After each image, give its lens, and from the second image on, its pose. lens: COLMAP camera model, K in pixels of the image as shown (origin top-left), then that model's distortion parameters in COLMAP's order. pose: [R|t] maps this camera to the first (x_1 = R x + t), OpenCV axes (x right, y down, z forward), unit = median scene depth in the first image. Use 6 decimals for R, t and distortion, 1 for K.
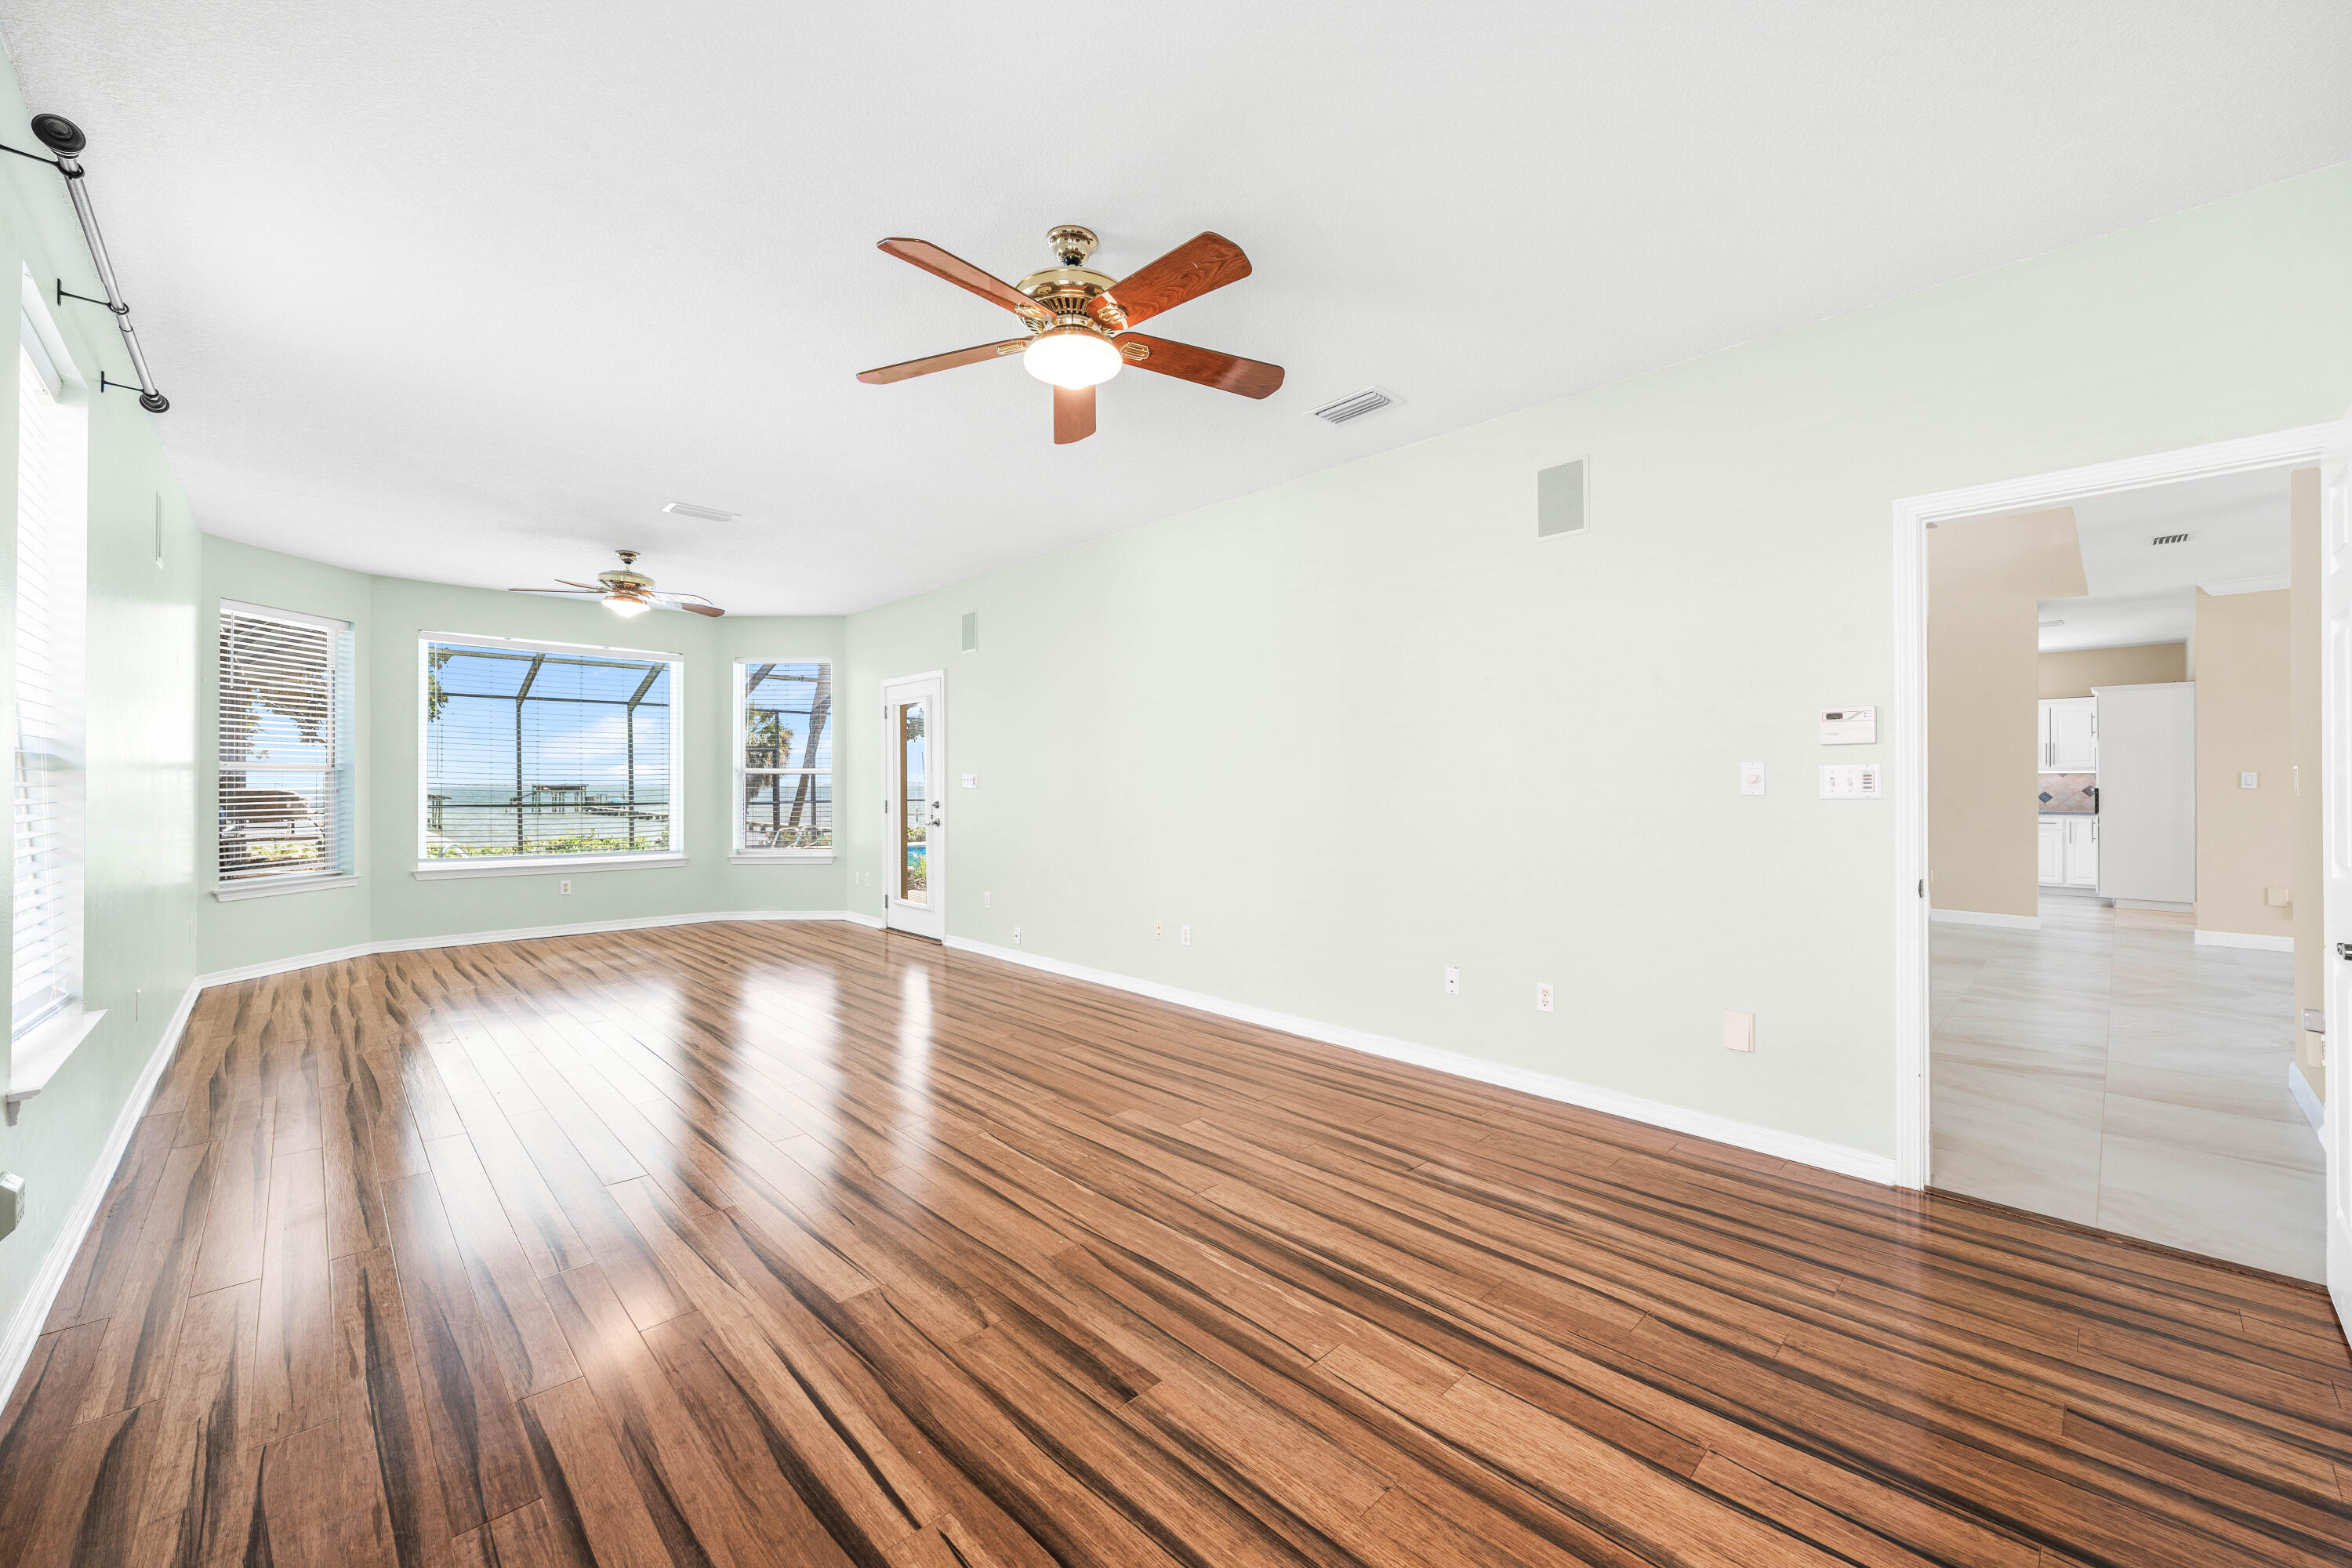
lens RADIAL K [[920.4, 0, 1171.0], [0, 920.4, 772.1], [0, 0, 1]] dist [-0.001100, -0.000094]
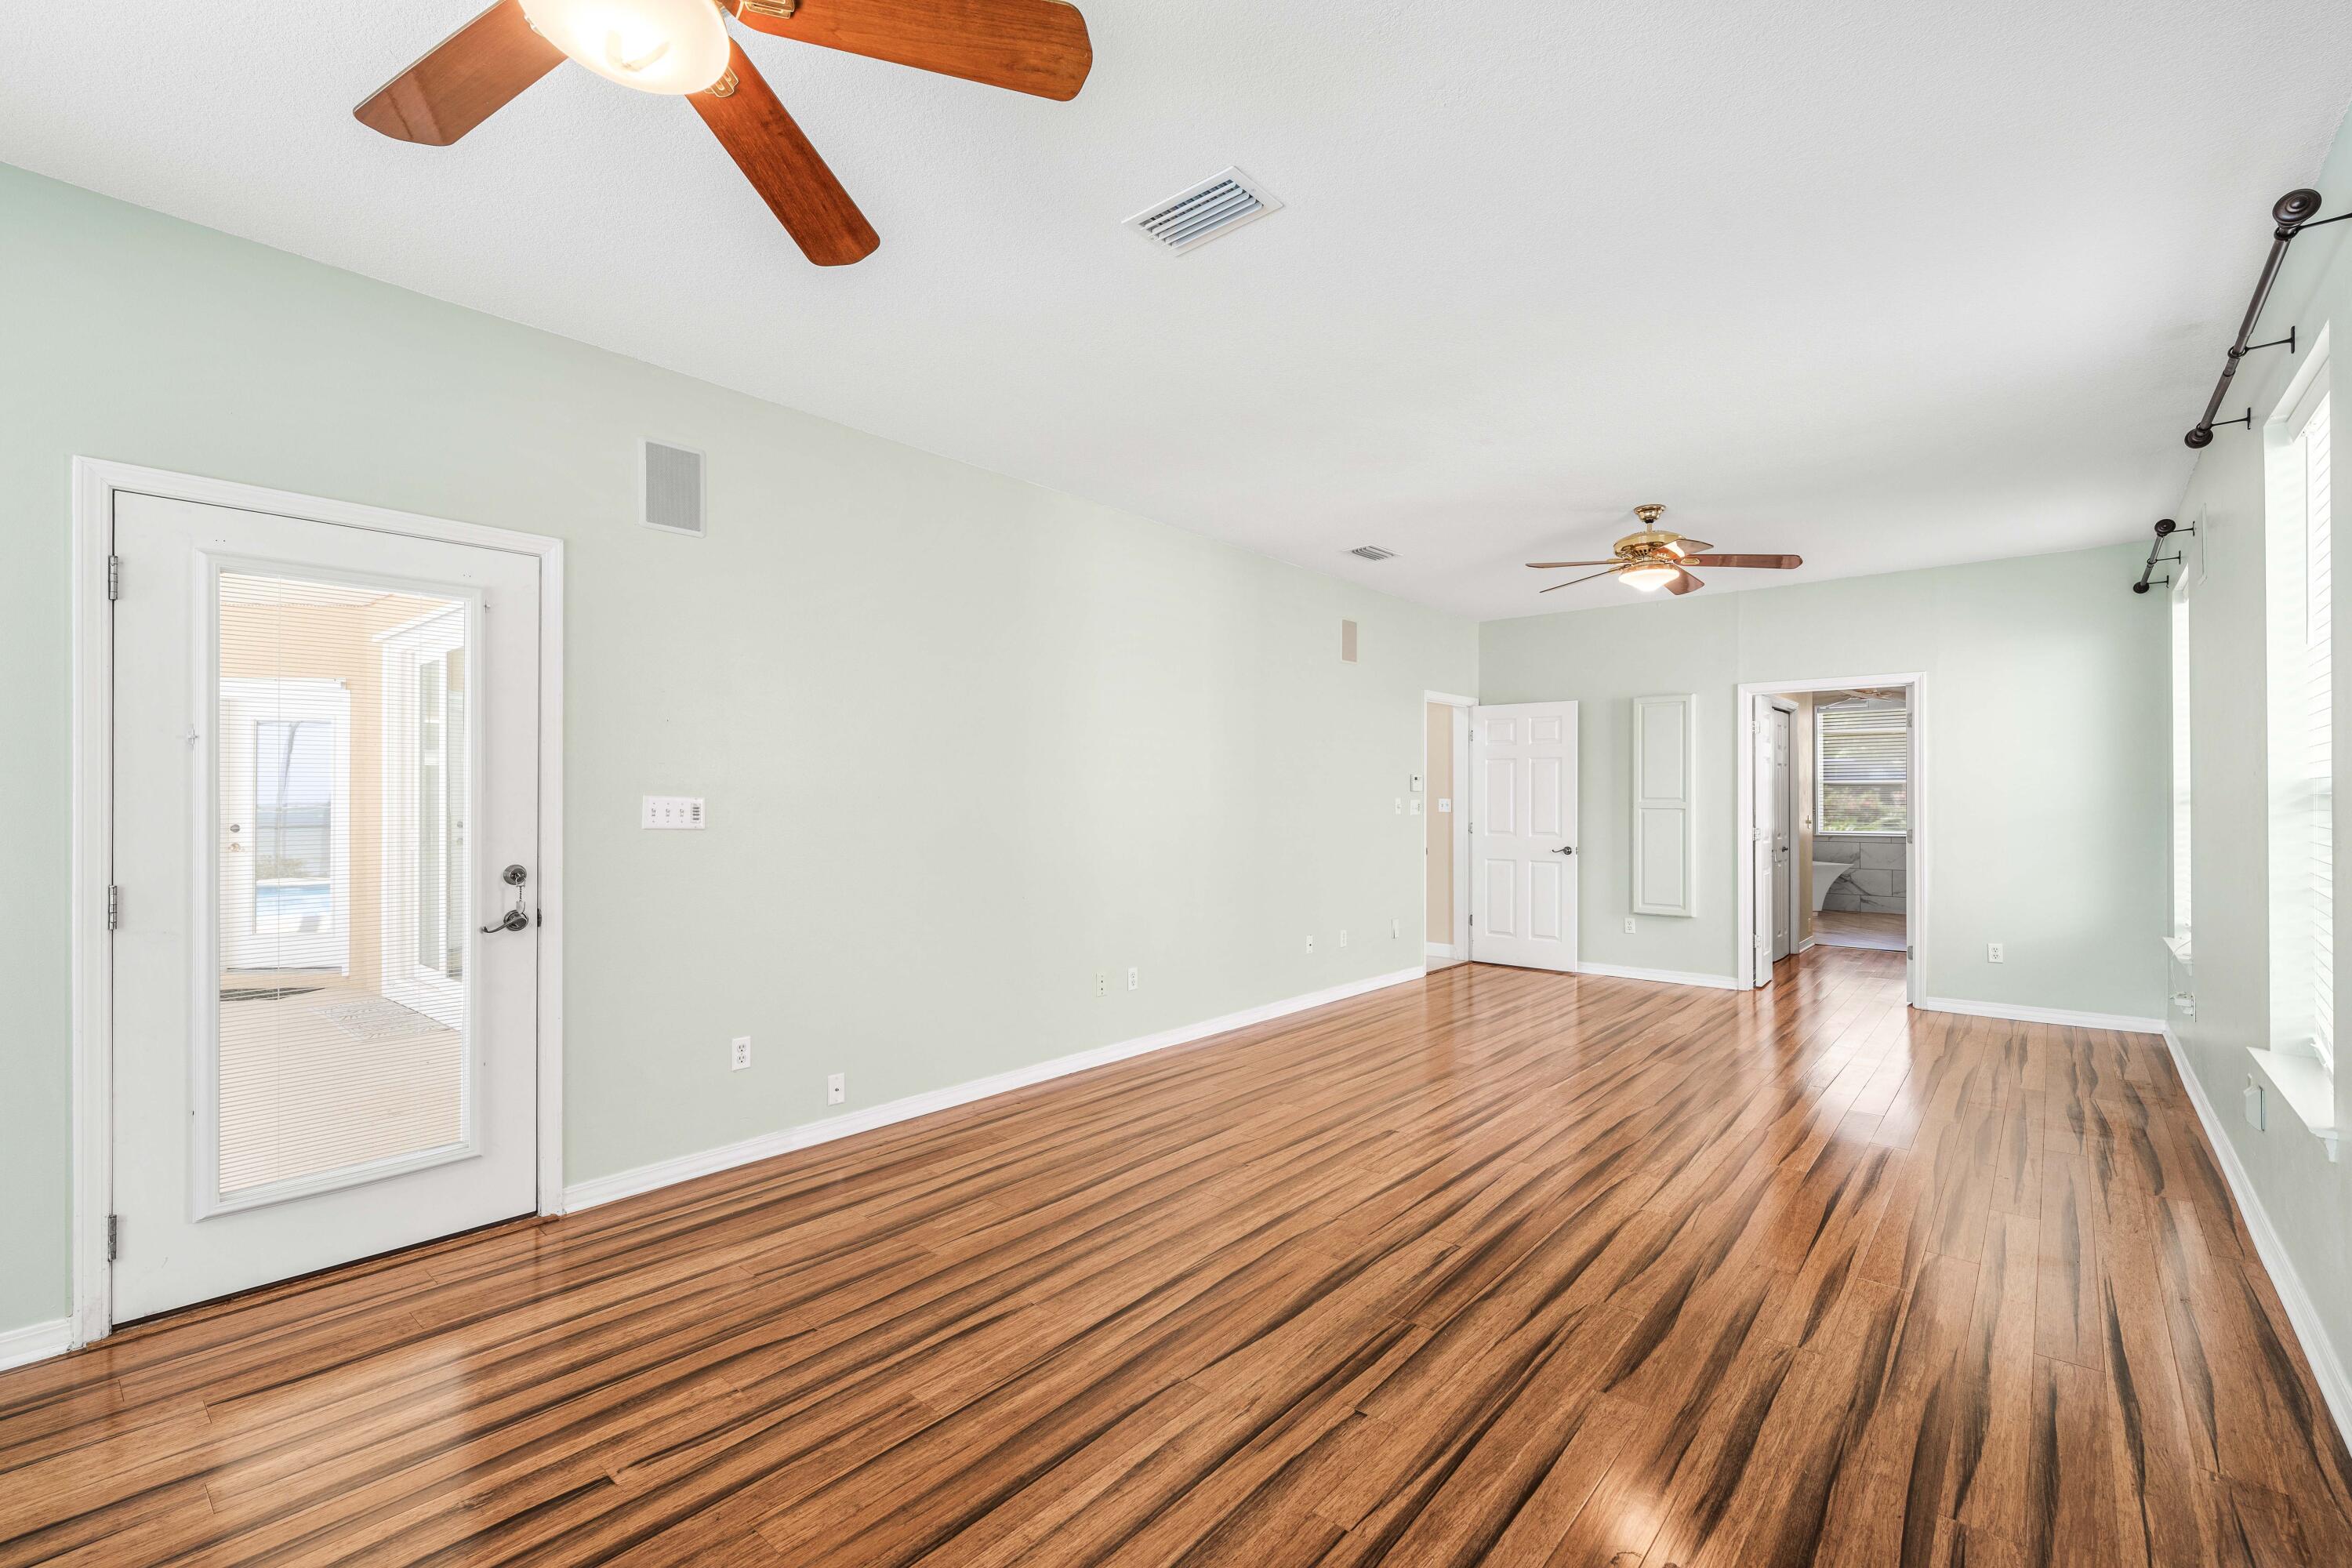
lens RADIAL K [[1032.1, 0, 1176.0], [0, 1032.1, 784.0], [0, 0, 1]] dist [0.001146, 0.000117]
pose [[-0.091253, 0.022218, 0.995580, -1.115995], [0.000359, 0.999752, -0.022278, 0.010038], [-0.995828, -0.001675, -0.091239, 1.173913]]
